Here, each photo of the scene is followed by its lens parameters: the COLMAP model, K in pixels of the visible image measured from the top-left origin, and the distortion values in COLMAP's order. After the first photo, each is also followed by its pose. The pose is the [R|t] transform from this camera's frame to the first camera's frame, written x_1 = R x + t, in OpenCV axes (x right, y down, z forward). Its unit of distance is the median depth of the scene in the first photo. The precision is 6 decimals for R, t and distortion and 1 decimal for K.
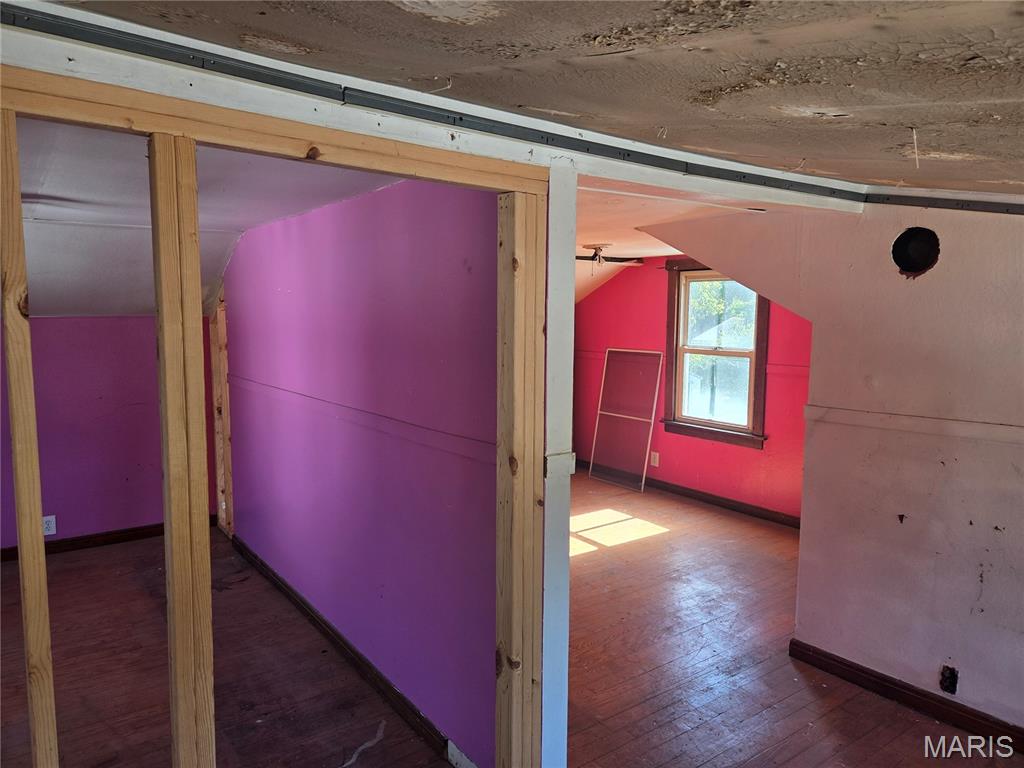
lens RADIAL K [[689.5, 0, 510.2], [0, 689.5, 382.3], [0, 0, 1]] dist [0.081694, -0.070841]
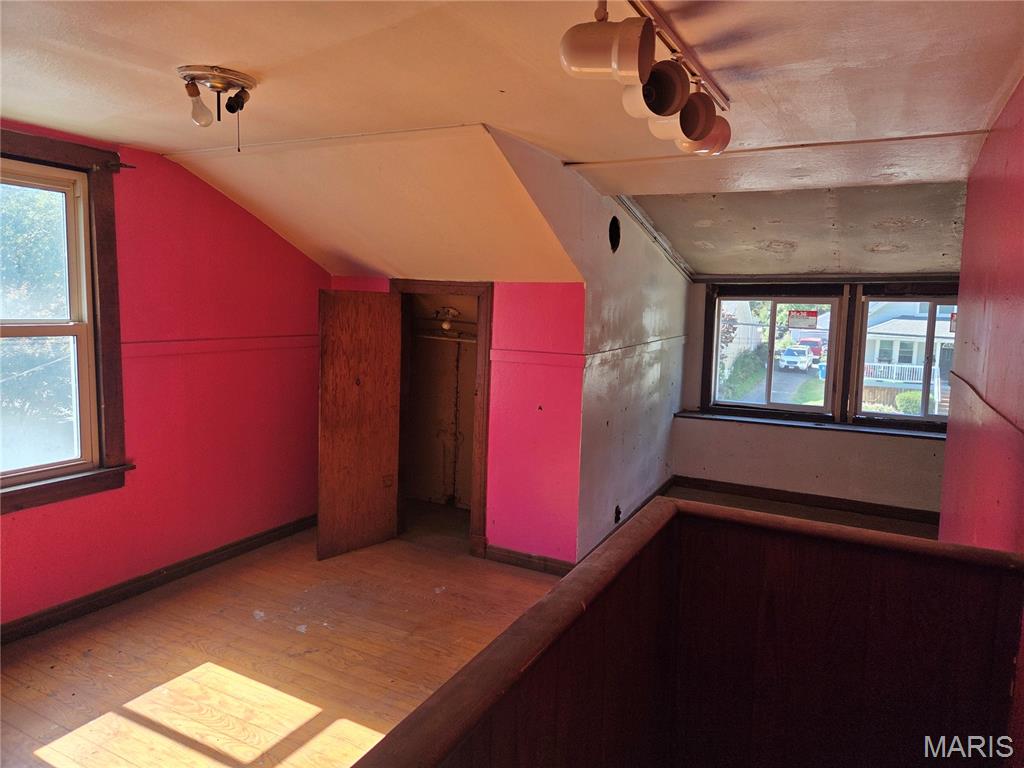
lens RADIAL K [[689.5, 0, 510.2], [0, 689.5, 382.3], [0, 0, 1]] dist [0.081694, -0.070841]
pose [[-0.428768, -0.129700, 0.894056, -0.331348], [0.073593, 0.981337, 0.177655, -0.079779], [-0.900412, 0.141969, -0.411221, 0.988668]]
